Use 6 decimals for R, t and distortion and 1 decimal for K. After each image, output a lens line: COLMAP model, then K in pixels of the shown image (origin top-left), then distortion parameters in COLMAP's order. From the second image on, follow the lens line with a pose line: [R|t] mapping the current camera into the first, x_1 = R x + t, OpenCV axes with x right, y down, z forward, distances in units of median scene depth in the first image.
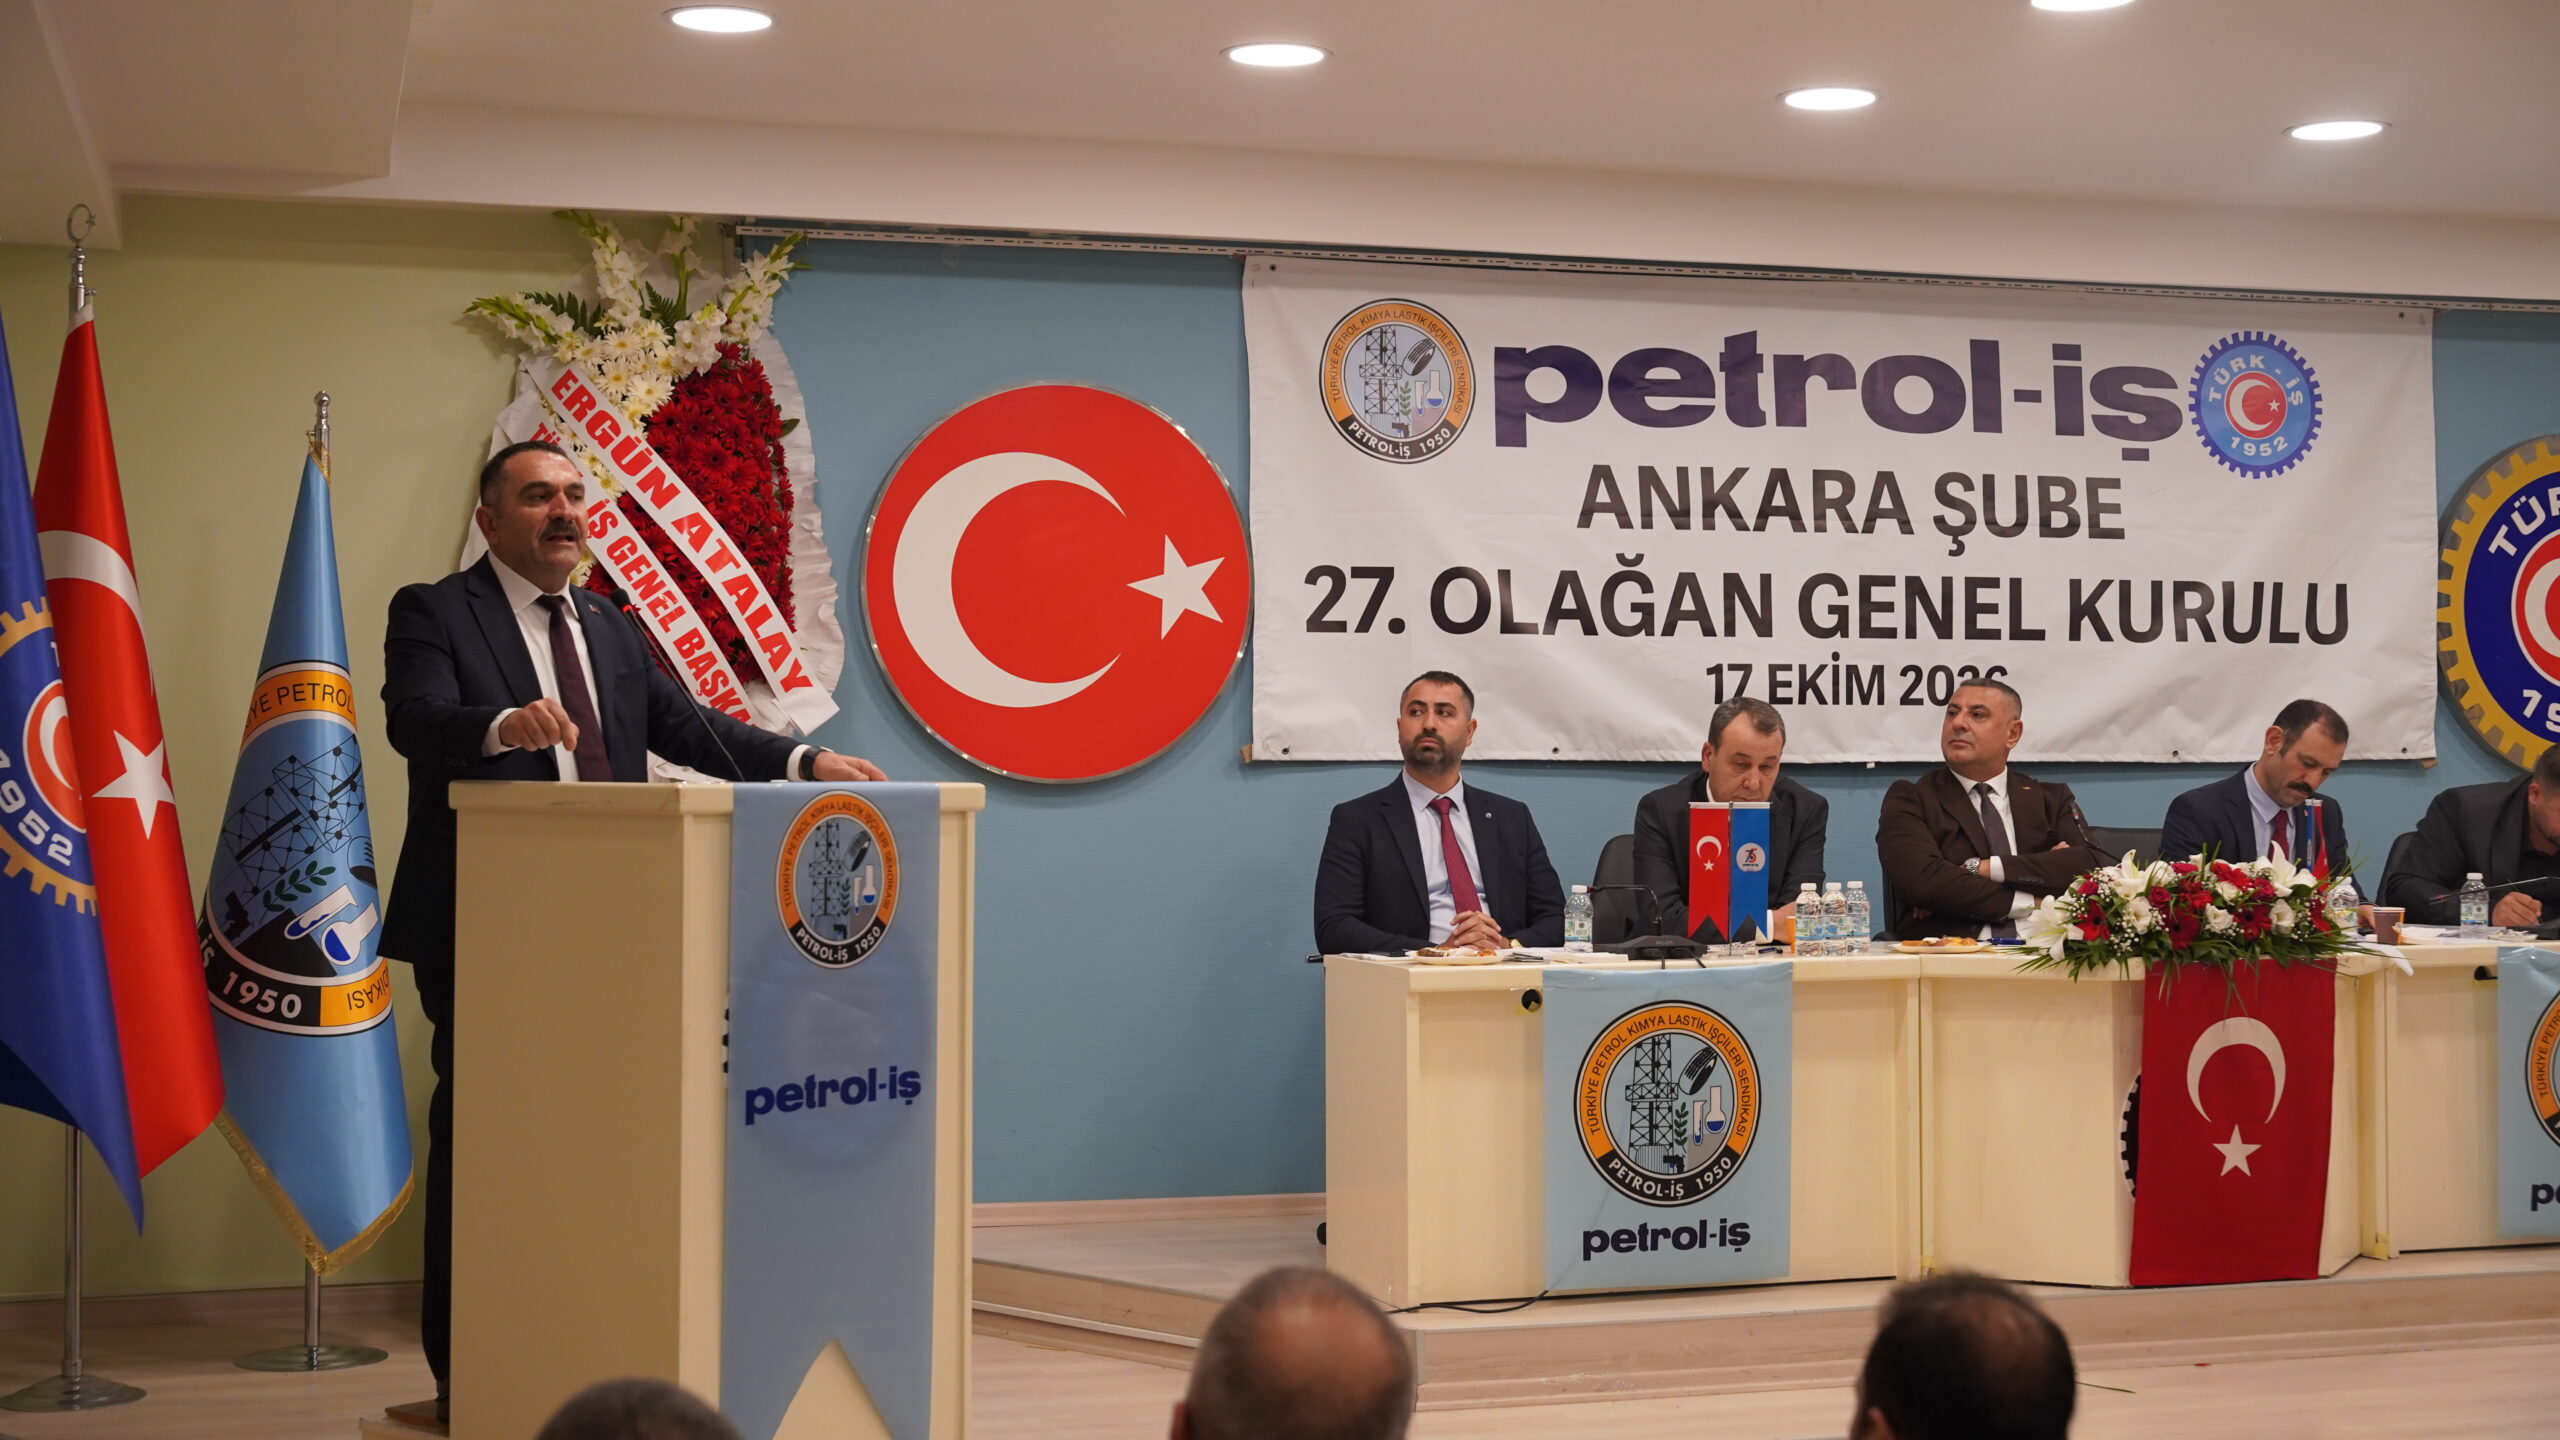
lens RADIAL K [[3346.6, 0, 1262.5], [0, 3346.6, 762.3], [0, 0, 1]] dist [-0.004538, 0.072196]
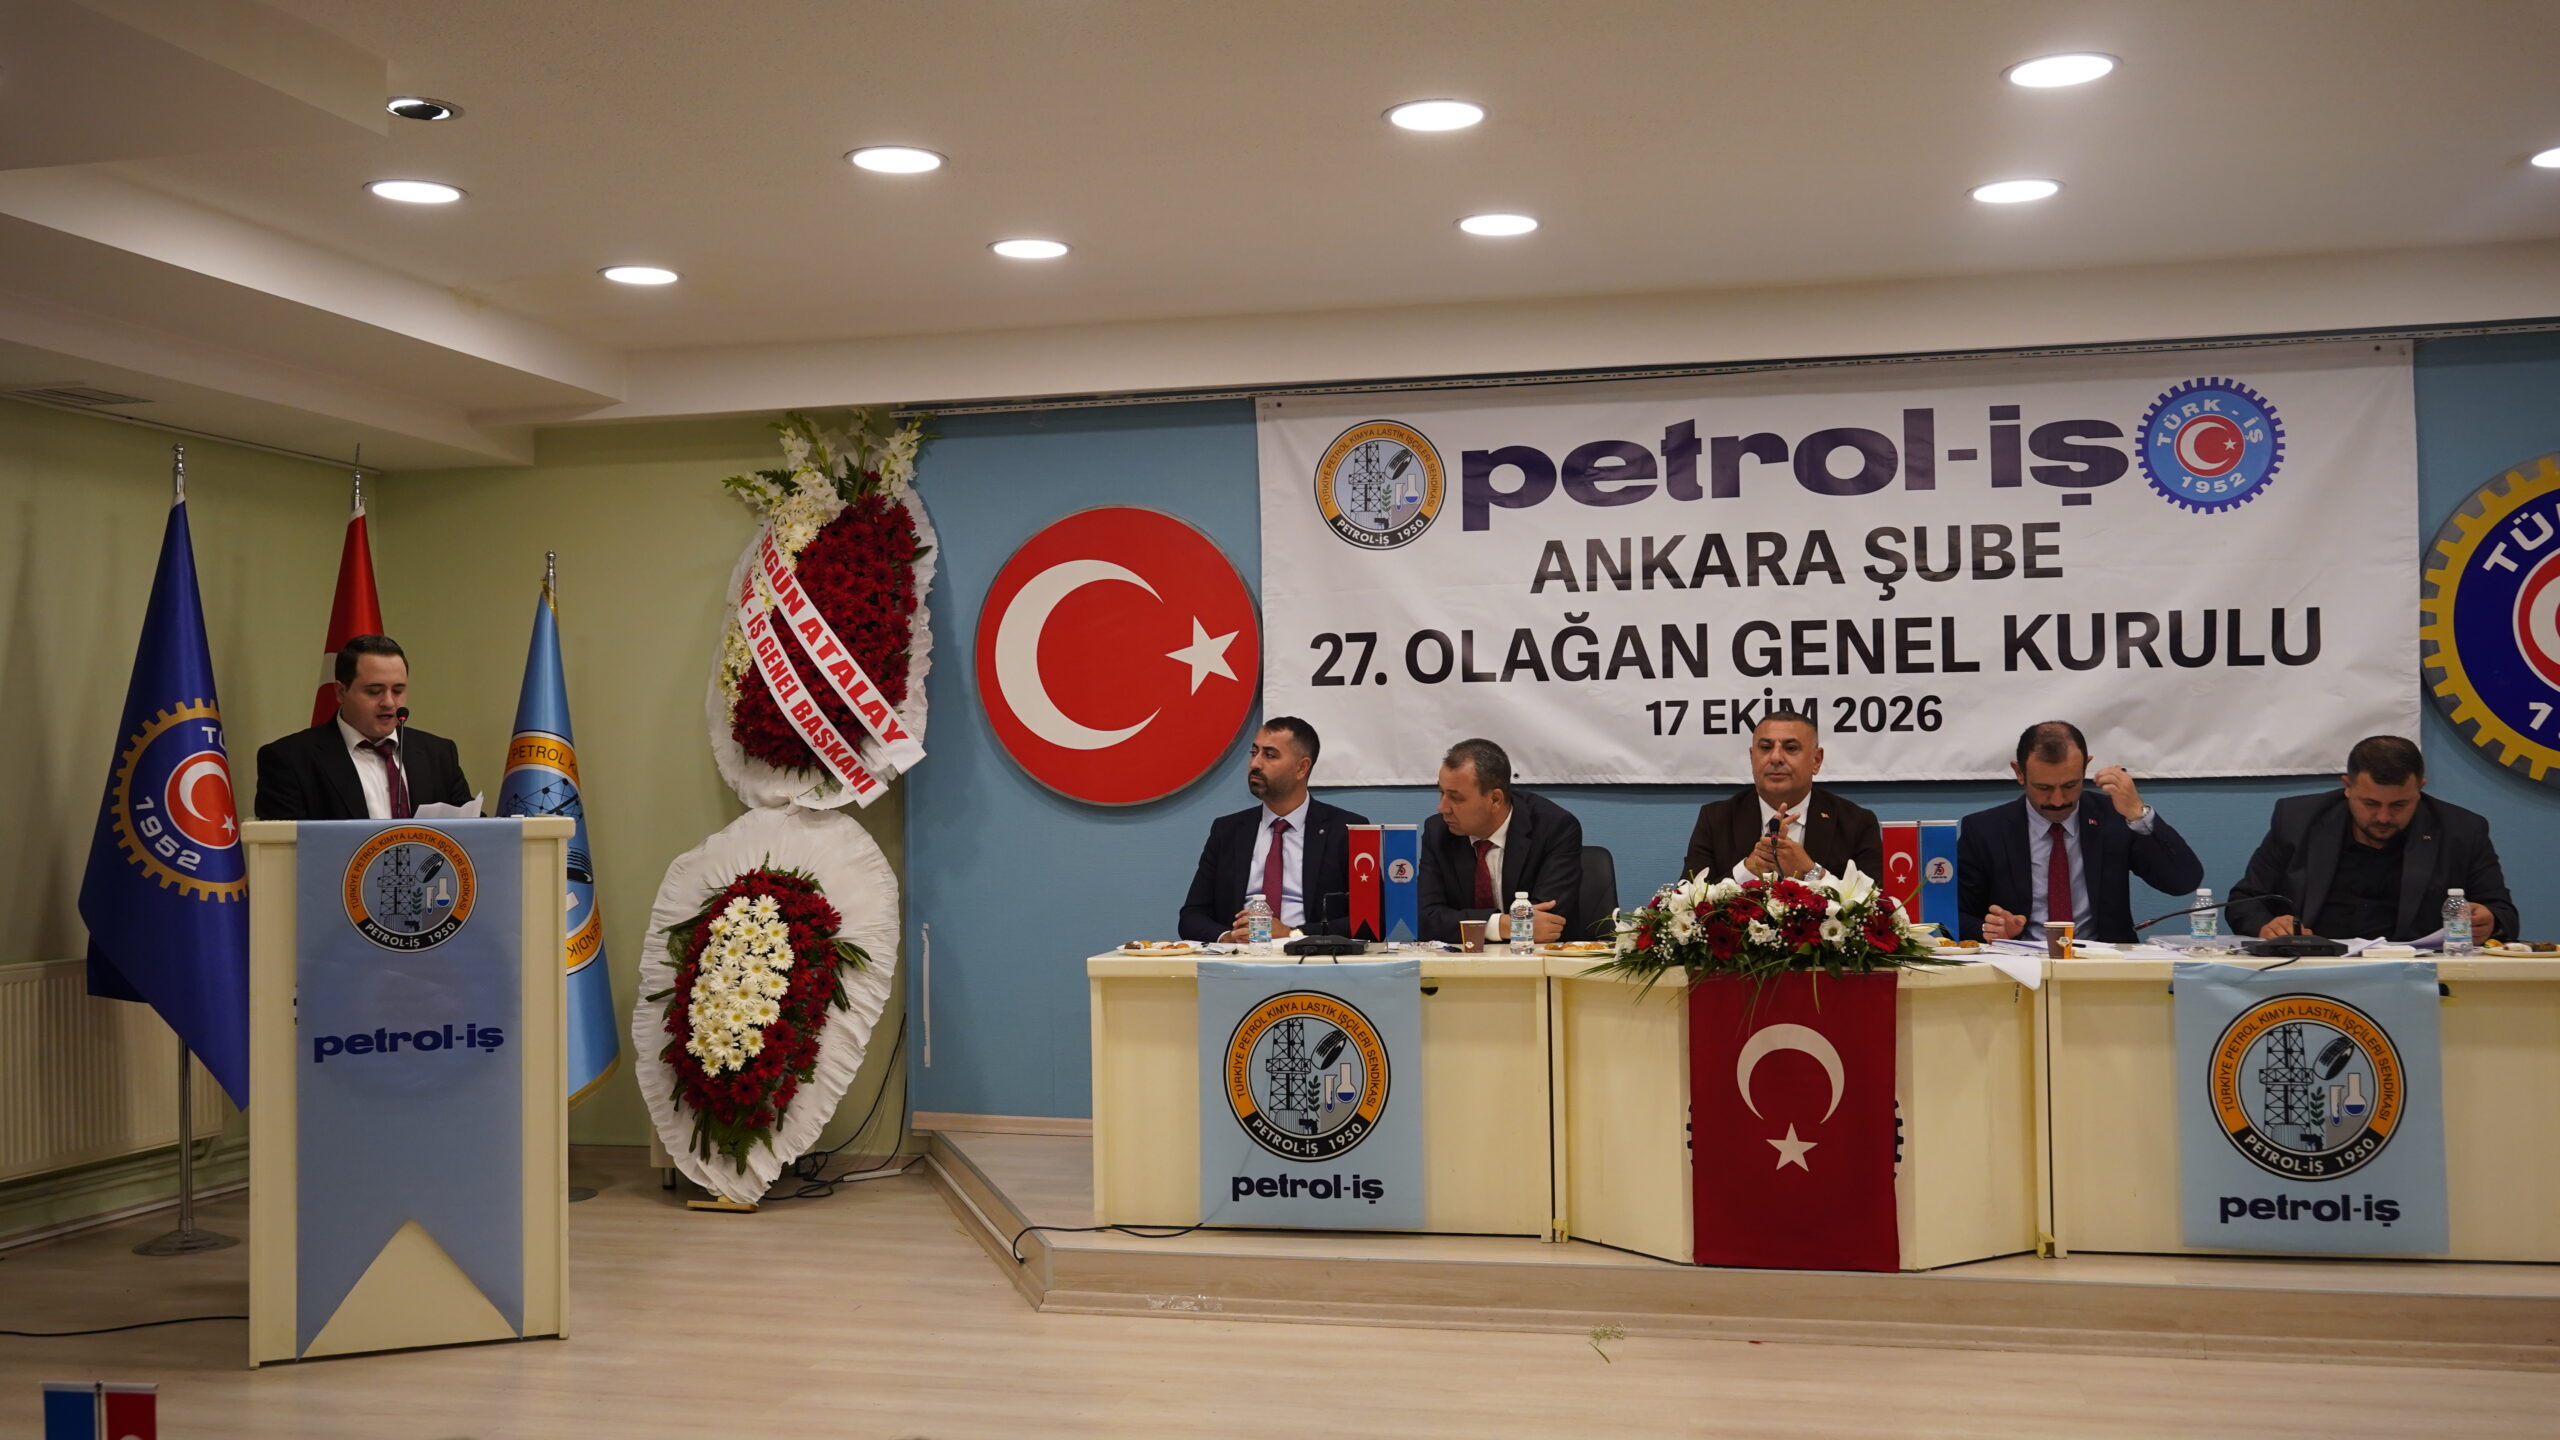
lens RADIAL K [[2309.2, 0, 1280.0], [0, 2309.2, 720.0], [0, 0, 1]] dist [-0.013669, 0.002277]
pose [[0.866487, -0.022885, -0.498675, 0.470264], [0.012748, 0.999637, -0.023723, -0.005495], [0.499037, 0.014198, 0.866464, 0.244084]]
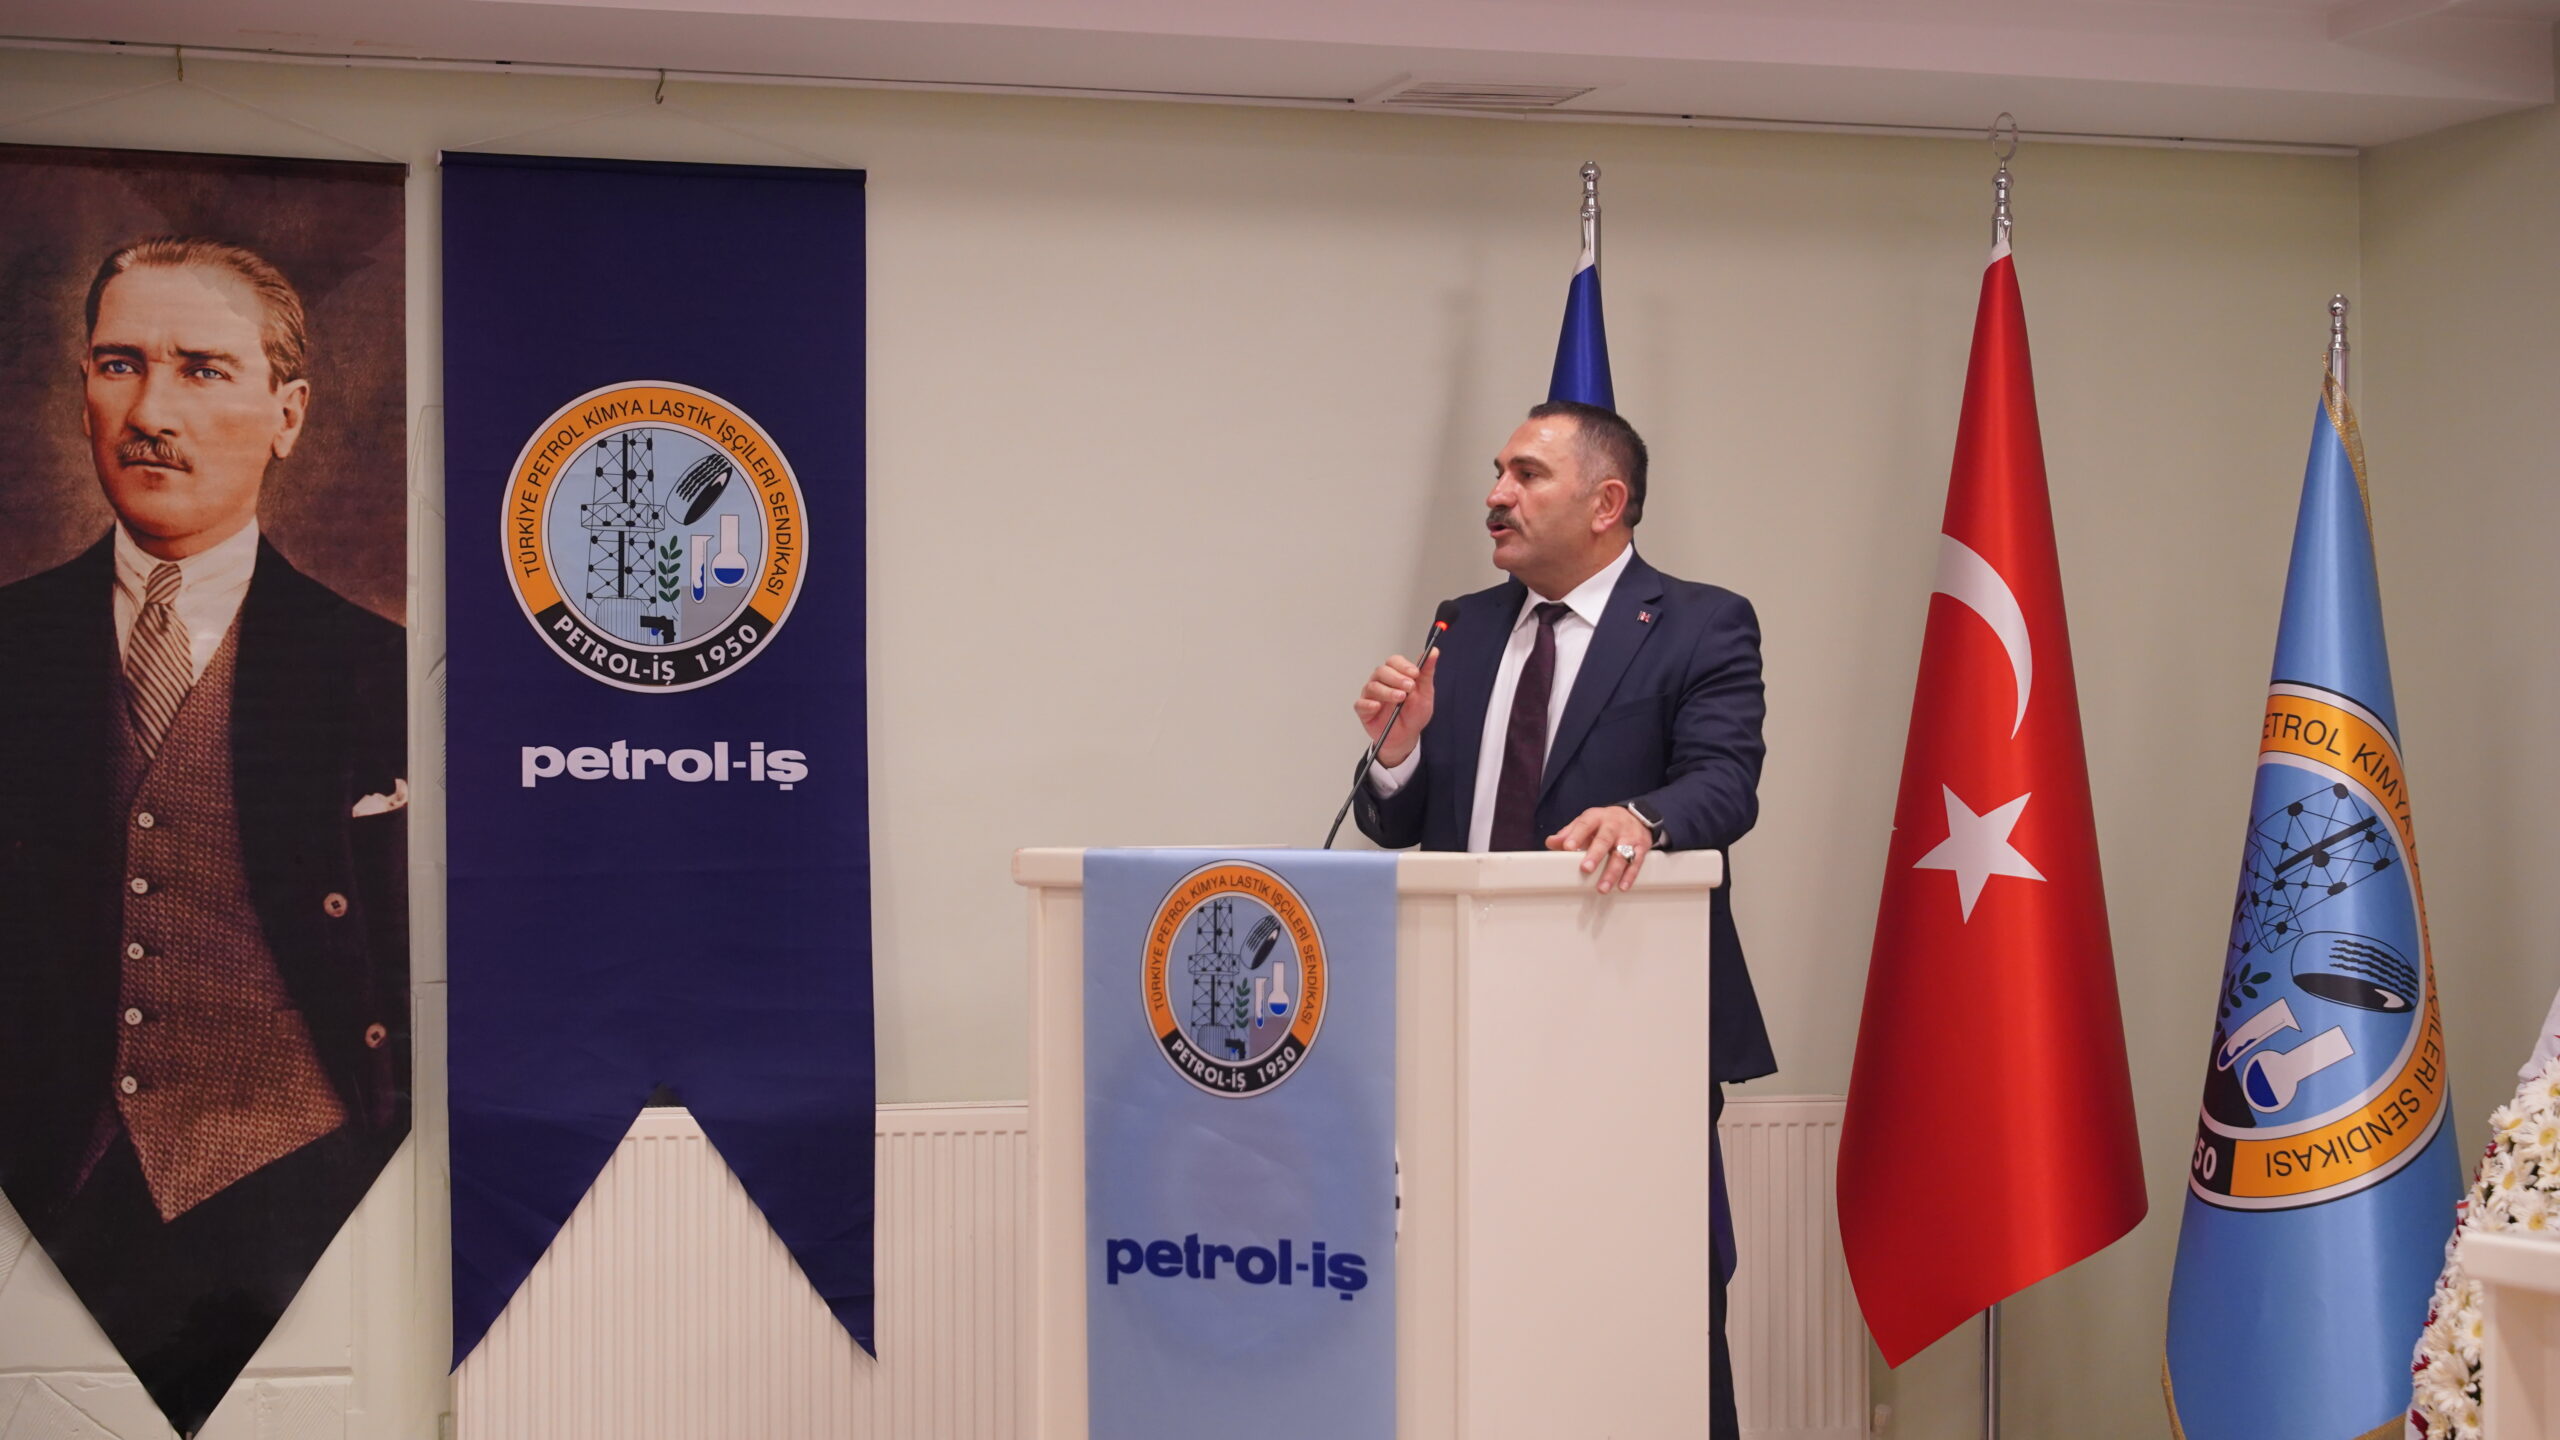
lens RADIAL K [[5035.6, 0, 1280.0], [0, 5035.6, 720.0], [0, 0, 1]] dist [-0.014137, 0.077192]
pose [[-0.007736, -0.019302, -0.999784, 0.704023], [-0.002611, 0.999811, -0.019282, -0.000881], [0.999967, 0.002461, -0.007785, 0.716600]]
